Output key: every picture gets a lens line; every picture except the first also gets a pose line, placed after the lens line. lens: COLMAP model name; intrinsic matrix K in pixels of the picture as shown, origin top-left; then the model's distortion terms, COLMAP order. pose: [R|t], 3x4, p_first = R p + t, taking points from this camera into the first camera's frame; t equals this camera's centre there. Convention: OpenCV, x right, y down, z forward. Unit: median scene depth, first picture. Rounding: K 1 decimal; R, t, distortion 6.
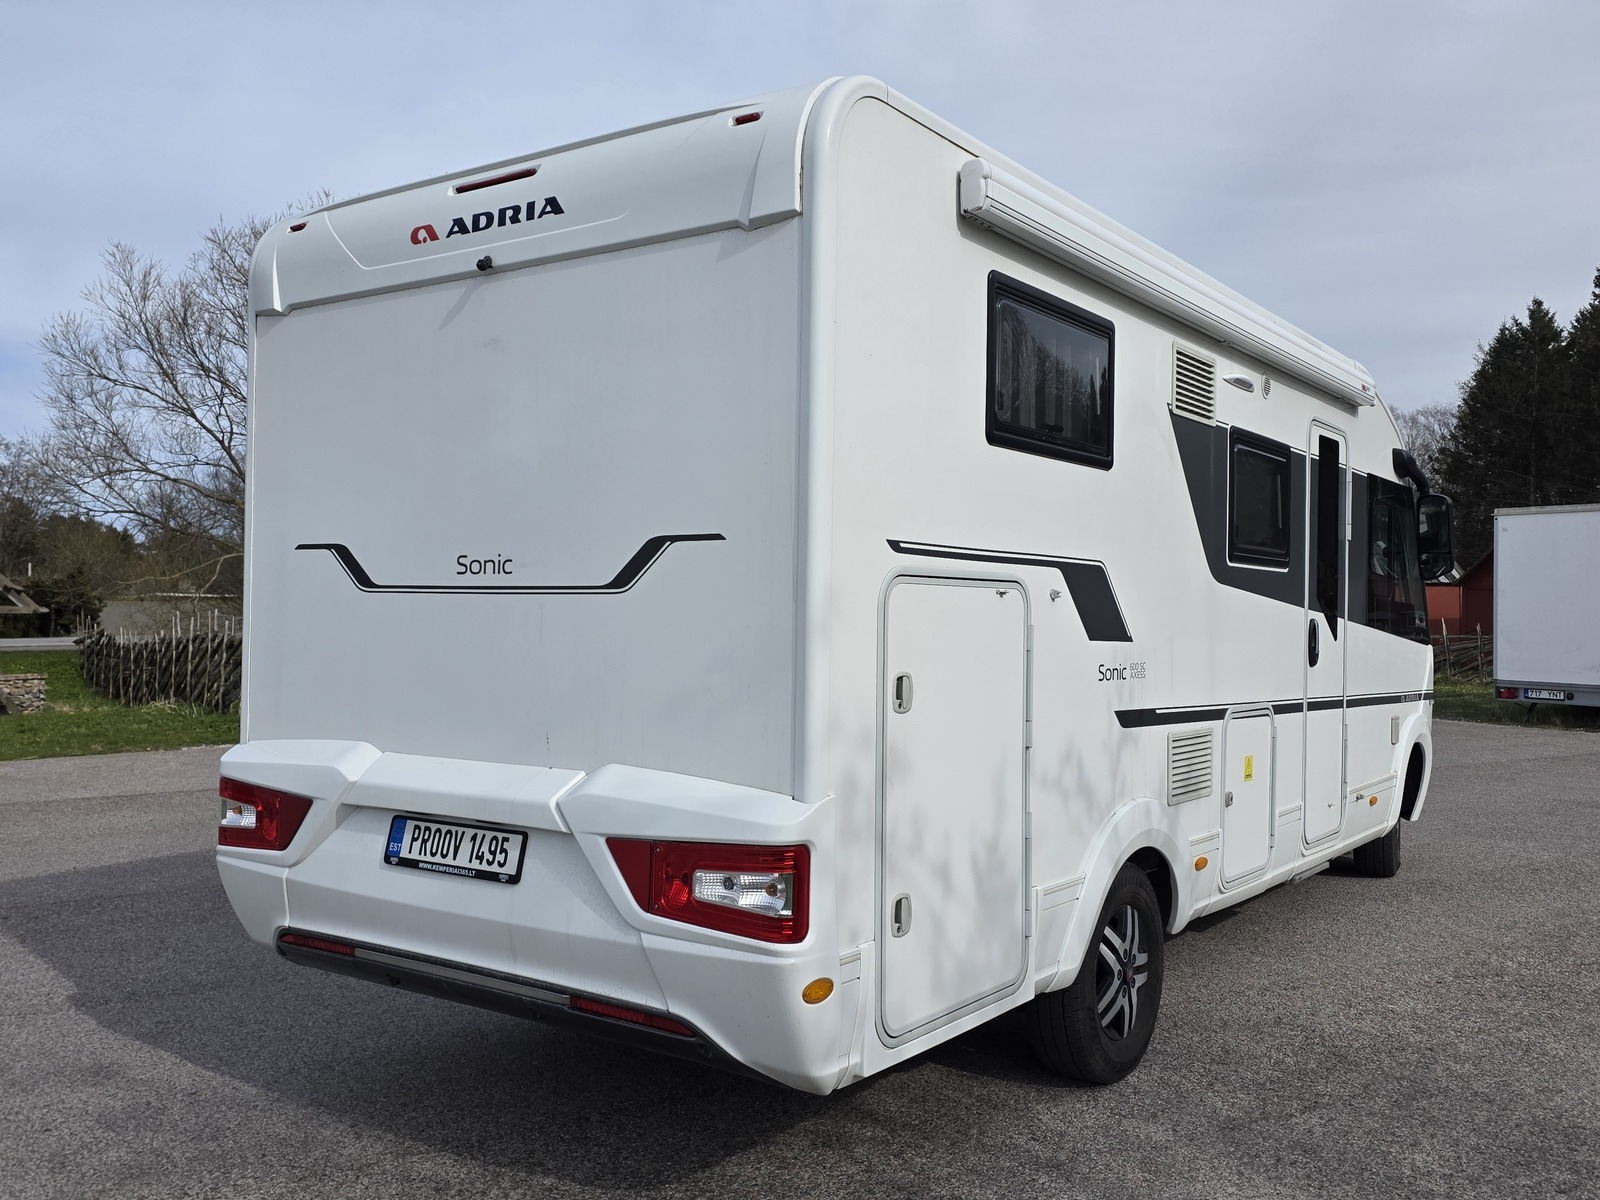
lens RADIAL K [[1382.6, 0, 800.0], [0, 1382.6, 600.0], [0, 0, 1]] dist [0.138277, -0.183916]
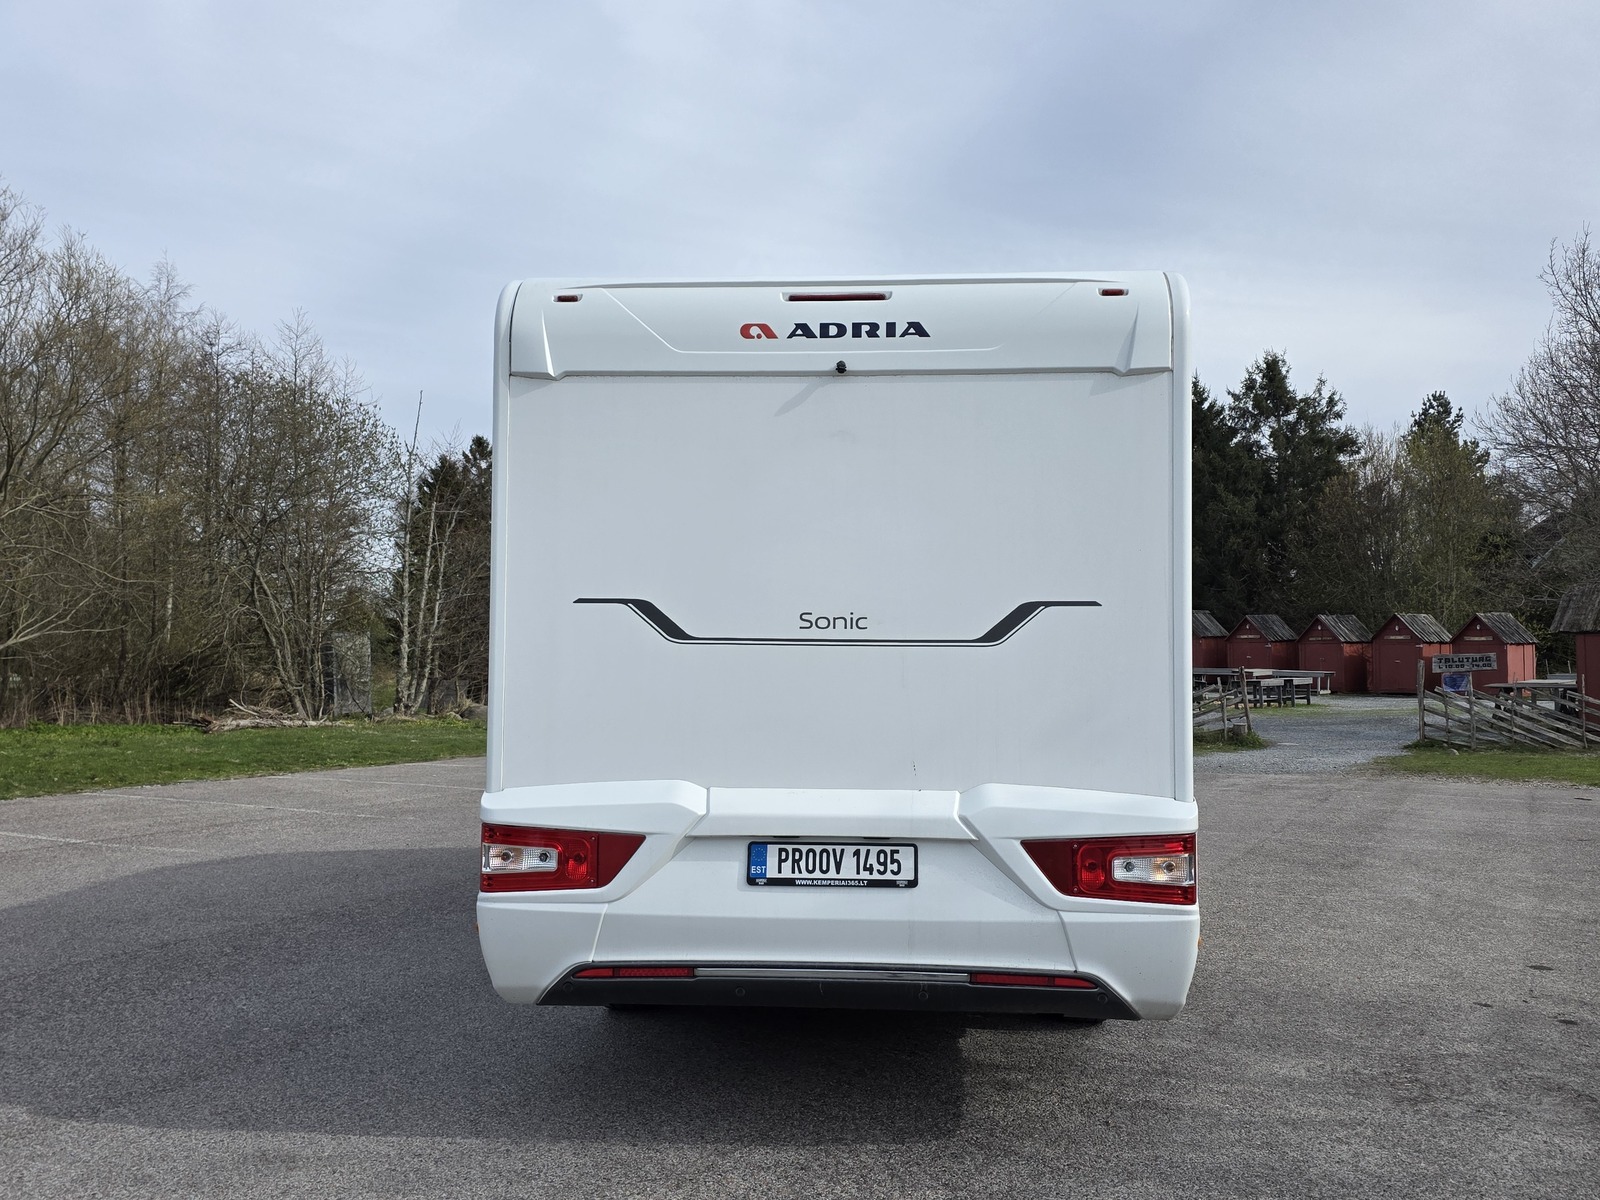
lens RADIAL K [[1382.6, 0, 800.0], [0, 1382.6, 600.0], [0, 0, 1]] dist [0.138277, -0.183916]
pose [[0.849142, 0.009368, 0.528081, -0.843741], [-0.001550, 0.999883, -0.015245, -0.024514], [-0.528162, 0.012127, 0.849057, 0.023595]]
